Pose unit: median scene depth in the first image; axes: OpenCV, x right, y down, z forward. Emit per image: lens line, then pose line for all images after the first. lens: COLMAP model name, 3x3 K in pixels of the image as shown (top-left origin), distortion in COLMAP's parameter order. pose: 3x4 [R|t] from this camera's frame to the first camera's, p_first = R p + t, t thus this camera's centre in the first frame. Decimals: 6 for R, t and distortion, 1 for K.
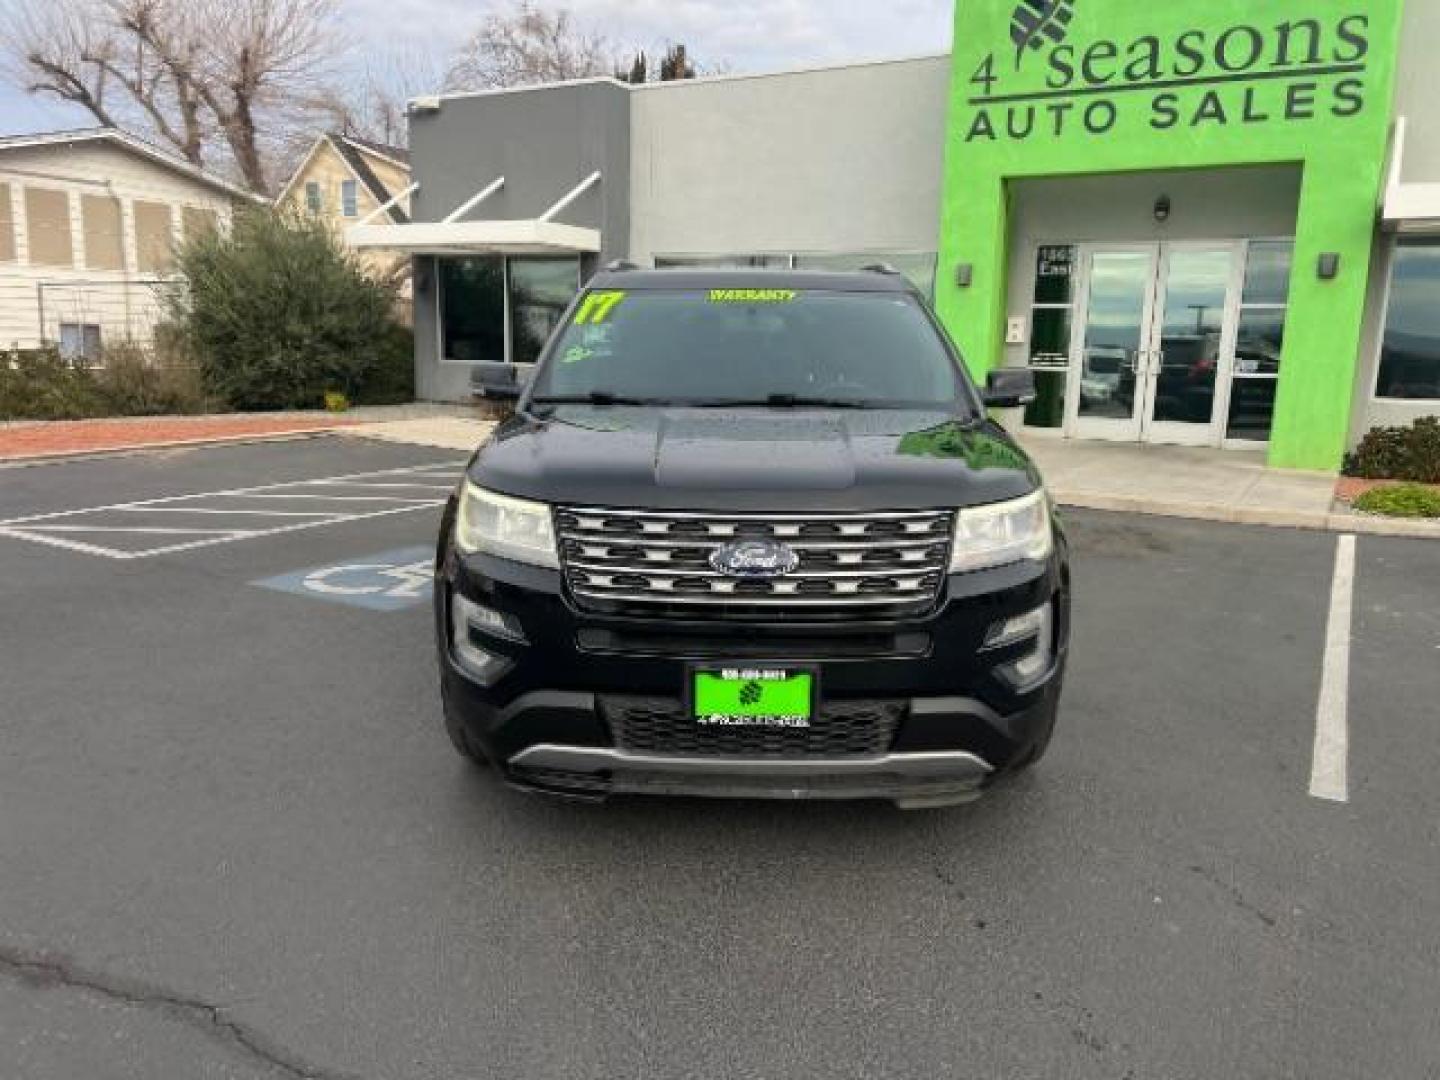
lens RADIAL K [[1080.7, 0, 719.9], [0, 1080.7, 543.5], [0, 0, 1]] dist [0.054251, -0.060397]
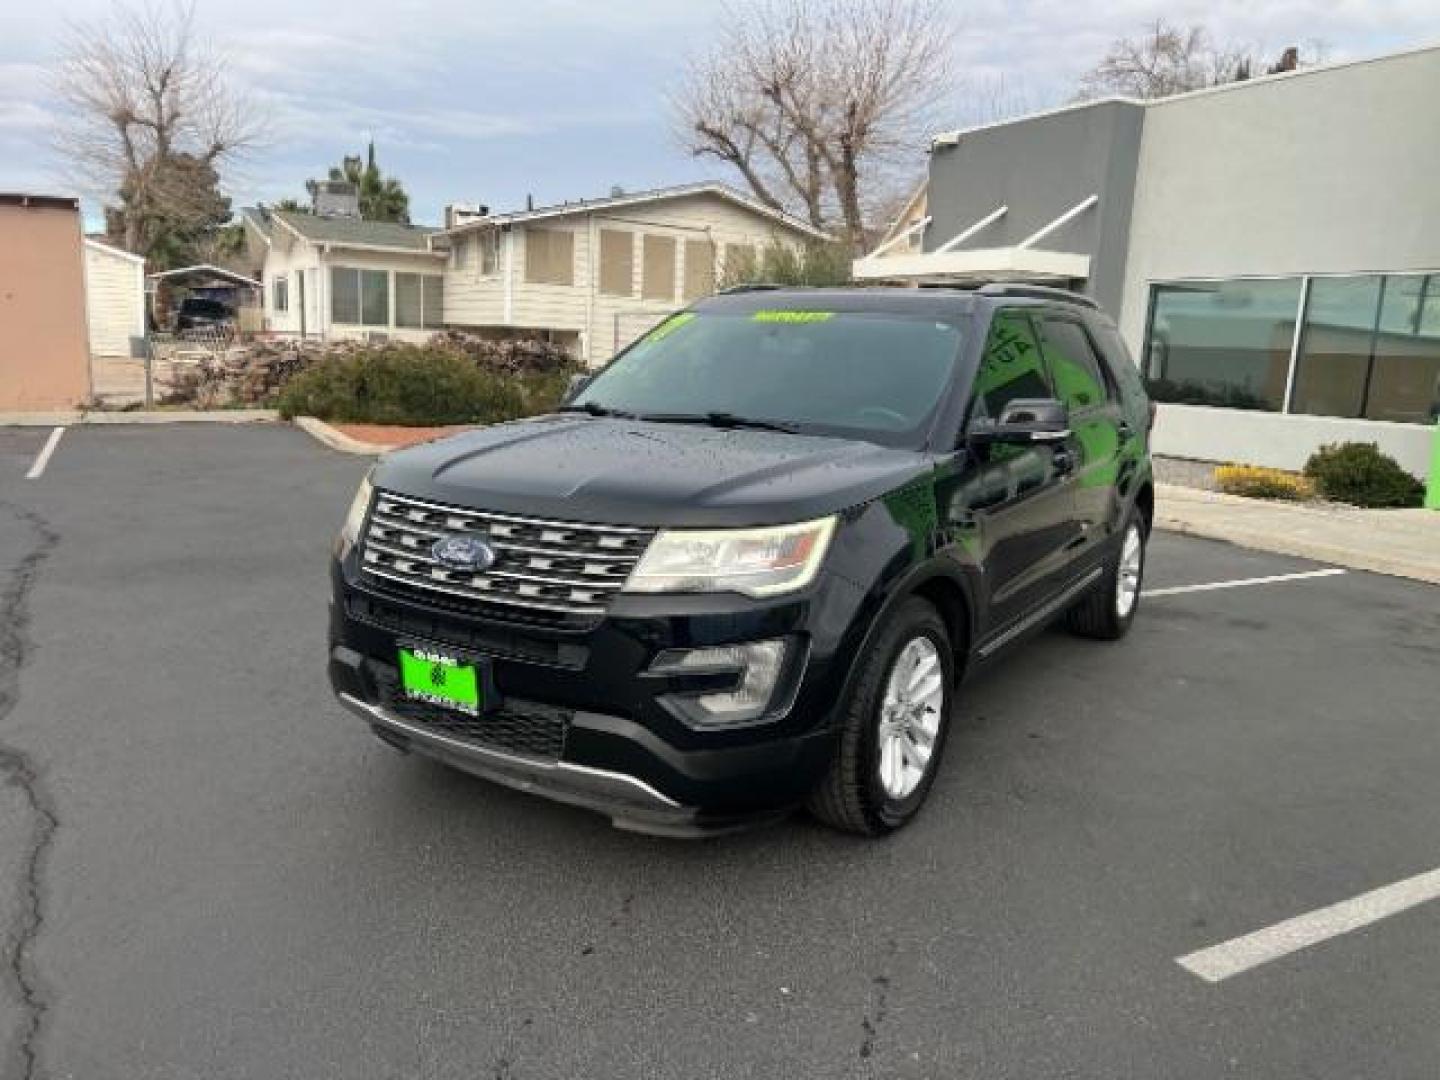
lens RADIAL K [[1080.7, 0, 732.2], [0, 1080.7, 541.1], [0, 0, 1]] dist [0.054251, -0.060397]
pose [[0.854333, 0.109522, -0.508055, 0.192552], [-0.124272, 0.992236, 0.004925, -0.008586], [0.504650, 0.058929, 0.861311, 0.048602]]
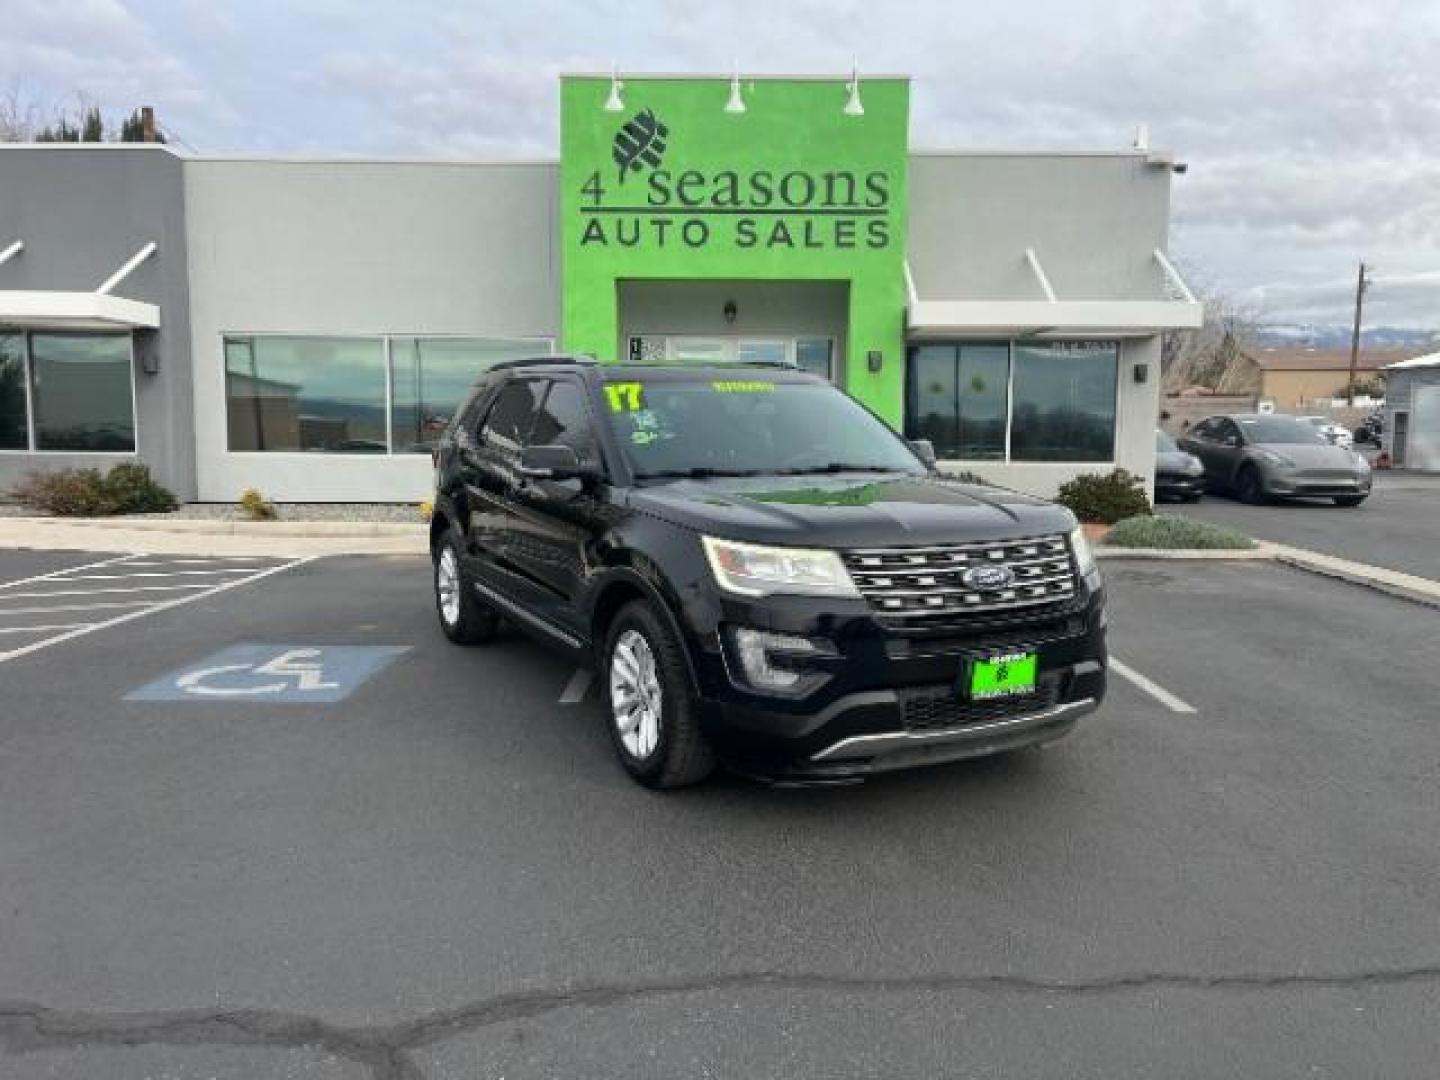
lens RADIAL K [[1080.7, 0, 708.1], [0, 1080.7, 548.3], [0, 0, 1]] dist [0.054251, -0.060397]
pose [[0.877043, -0.068209, 0.475546, -0.225818], [0.099876, 0.994129, -0.041609, 0.000063], [-0.469916, 0.083988, 0.878706, -0.014274]]
